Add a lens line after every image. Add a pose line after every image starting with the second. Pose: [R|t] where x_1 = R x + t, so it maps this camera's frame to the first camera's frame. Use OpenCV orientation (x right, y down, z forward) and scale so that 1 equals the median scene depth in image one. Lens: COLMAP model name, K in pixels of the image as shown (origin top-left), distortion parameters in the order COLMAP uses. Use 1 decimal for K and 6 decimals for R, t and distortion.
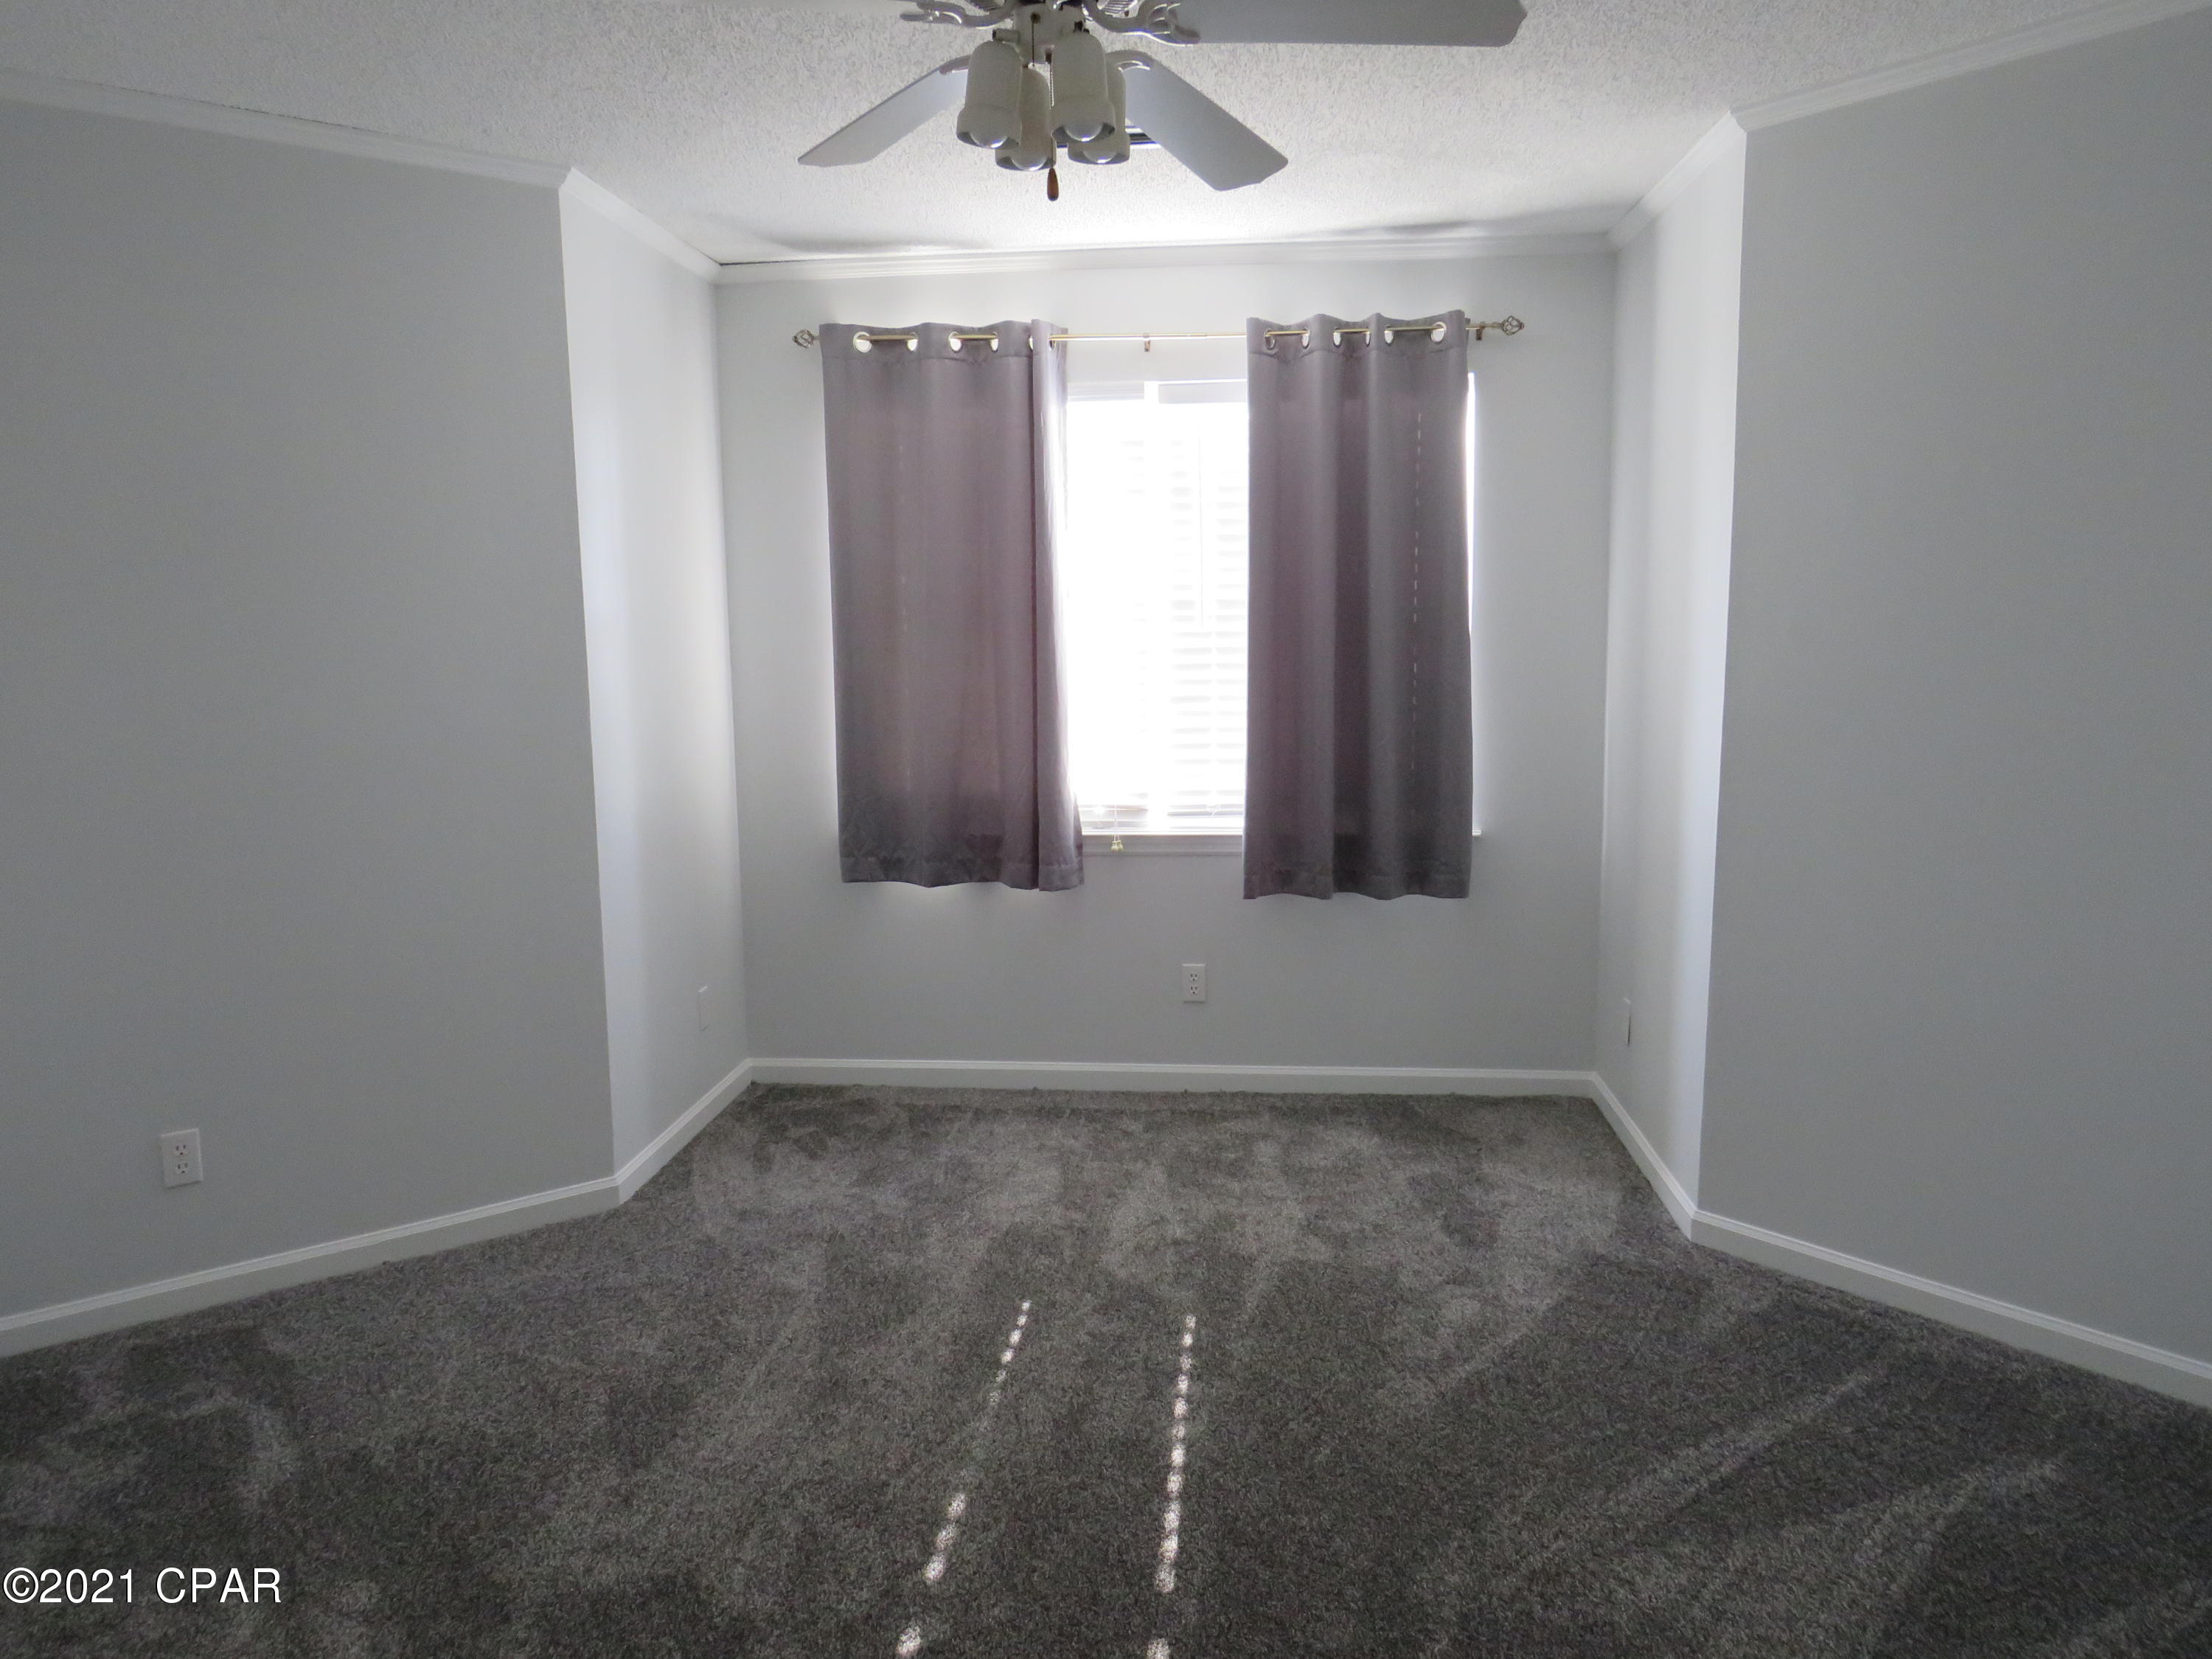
lens RADIAL K [[1573.0, 0, 1106.0], [0, 1573.0, 829.5], [0, 0, 1]] dist [-0.037916, 0.029450]
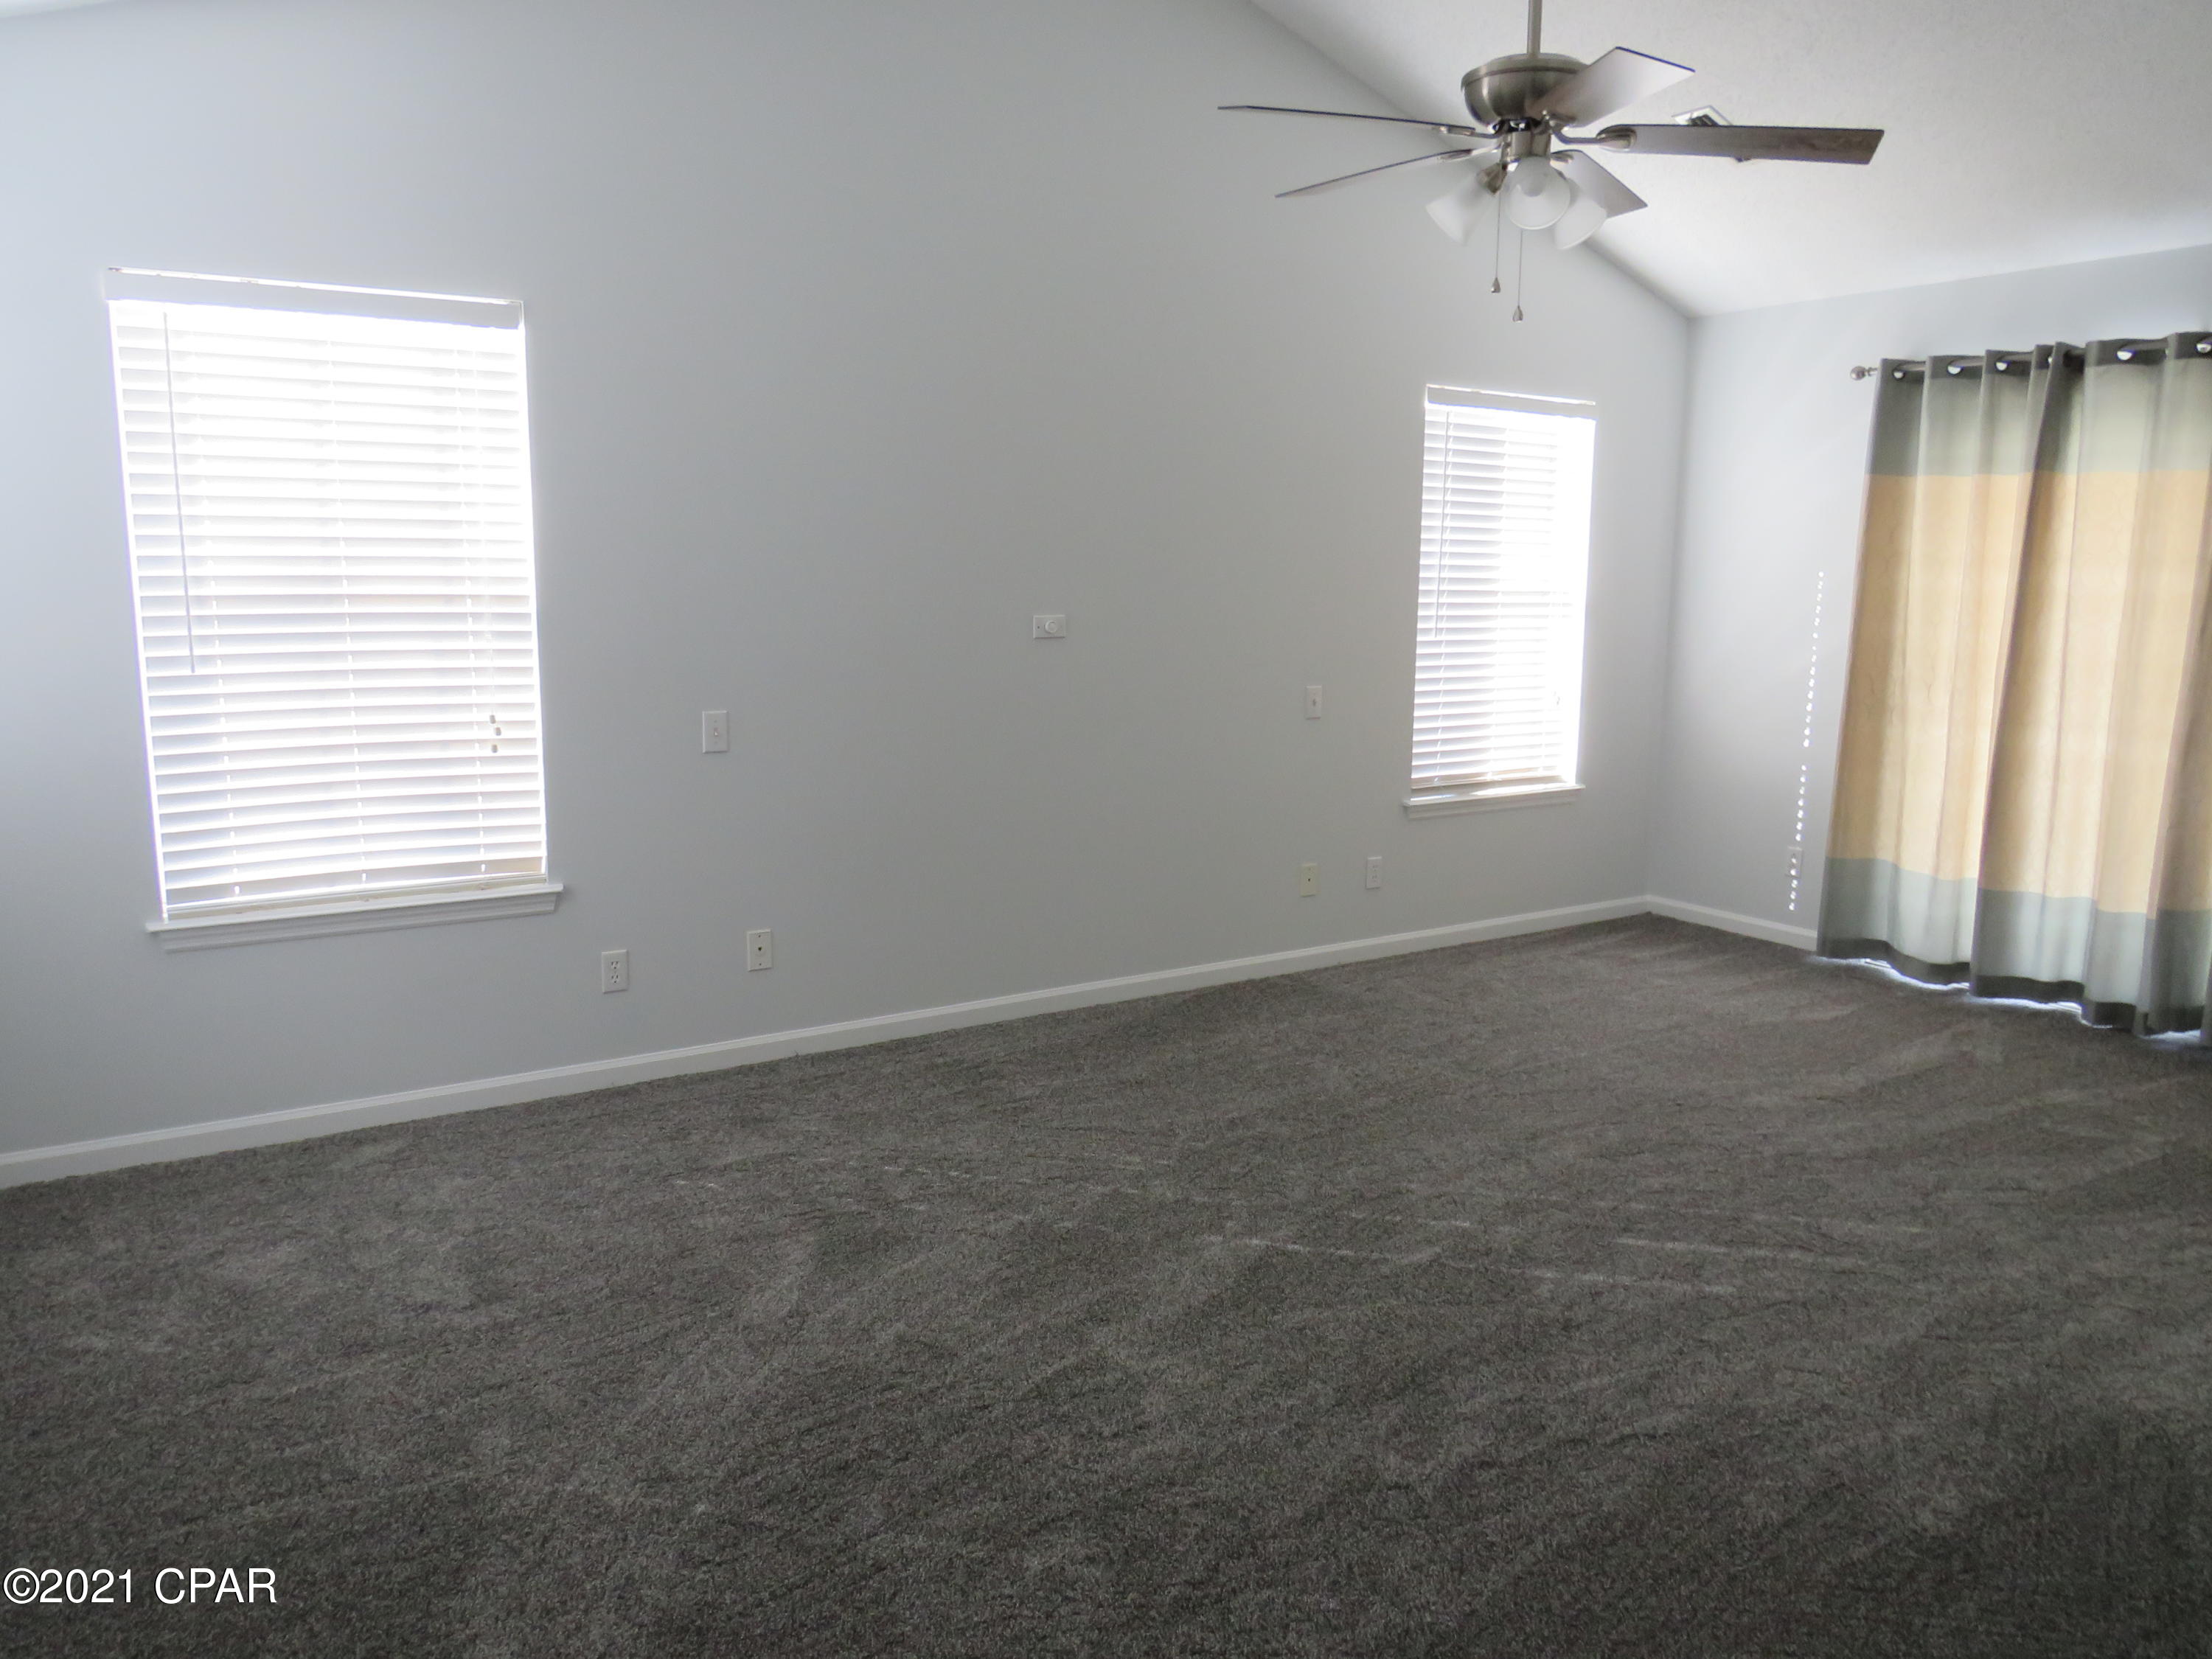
lens RADIAL K [[1573.0, 0, 1106.0], [0, 1573.0, 829.5], [0, 0, 1]] dist [-0.037916, 0.029450]
pose [[0.769471, -0.080072, 0.633642, -0.402999], [0.078241, 0.996455, 0.030906, 0.007685], [-0.633871, 0.025795, 0.773009, 0.099854]]
